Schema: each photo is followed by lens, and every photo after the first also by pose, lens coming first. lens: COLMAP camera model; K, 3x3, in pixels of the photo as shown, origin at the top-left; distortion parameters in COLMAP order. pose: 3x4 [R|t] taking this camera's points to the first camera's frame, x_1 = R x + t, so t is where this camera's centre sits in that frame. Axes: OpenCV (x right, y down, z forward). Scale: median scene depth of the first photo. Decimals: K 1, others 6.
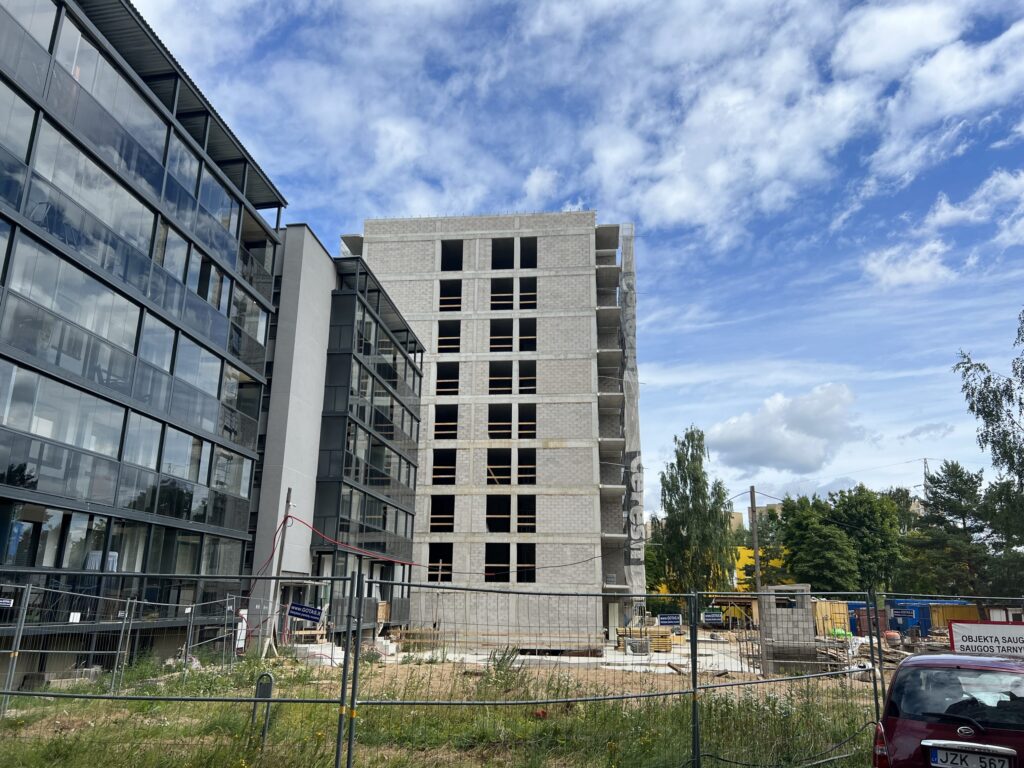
lens RADIAL K [[764.2, 0, 512.0], [0, 764.2, 384.0], [0, 0, 1]] dist [0.047439, -0.059718]
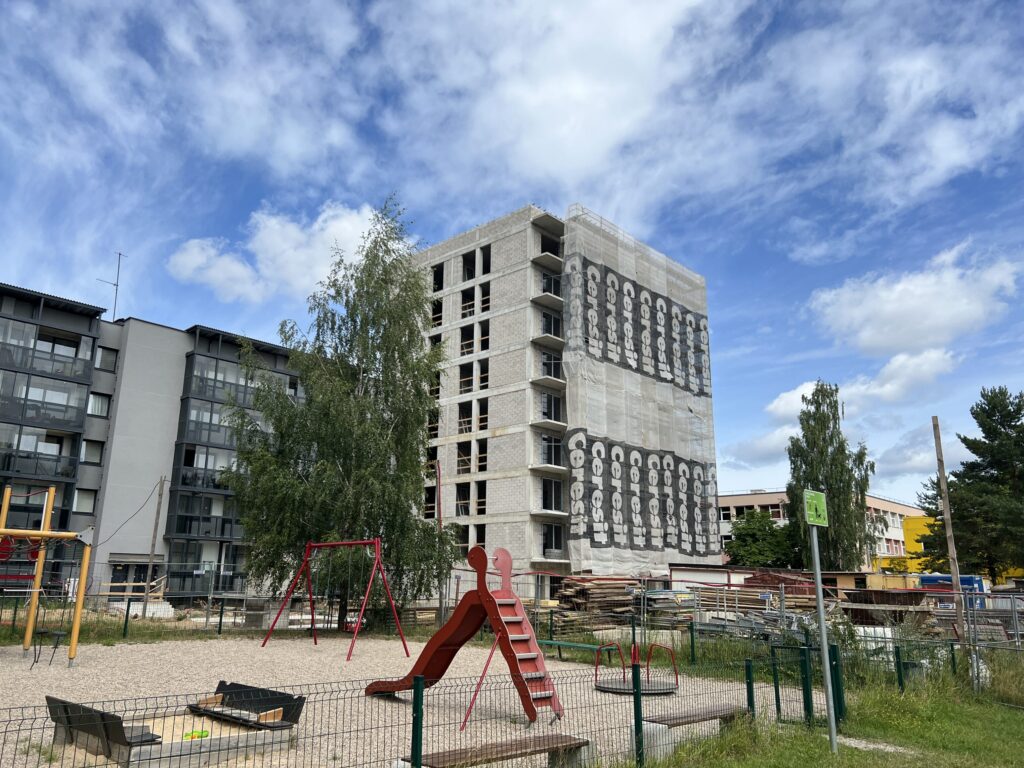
lens RADIAL K [[764.2, 0, 512.0], [0, 764.2, 384.0], [0, 0, 1]] dist [0.047439, -0.059718]
pose [[0.807860, -0.153587, -0.569010, 0.679298], [0.161131, 0.986223, -0.037434, 0.053000], [0.566920, -0.061443, 0.821478, 0.117315]]
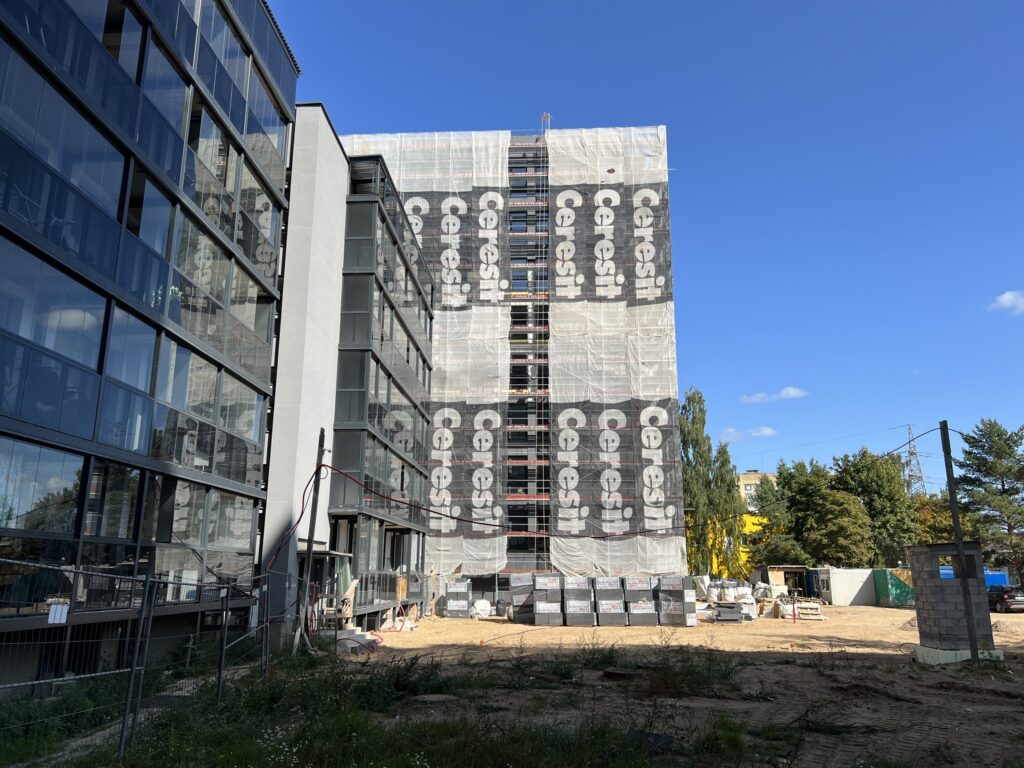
lens RADIAL K [[764.2, 0, 512.0], [0, 764.2, 384.0], [0, 0, 1]] dist [0.047439, -0.059718]
pose [[0.998499, 0.000633, 0.054775, -0.069178], [-0.002463, 0.999441, 0.033353, 0.031862], [-0.054724, -0.033438, 0.997942, 0.113508]]
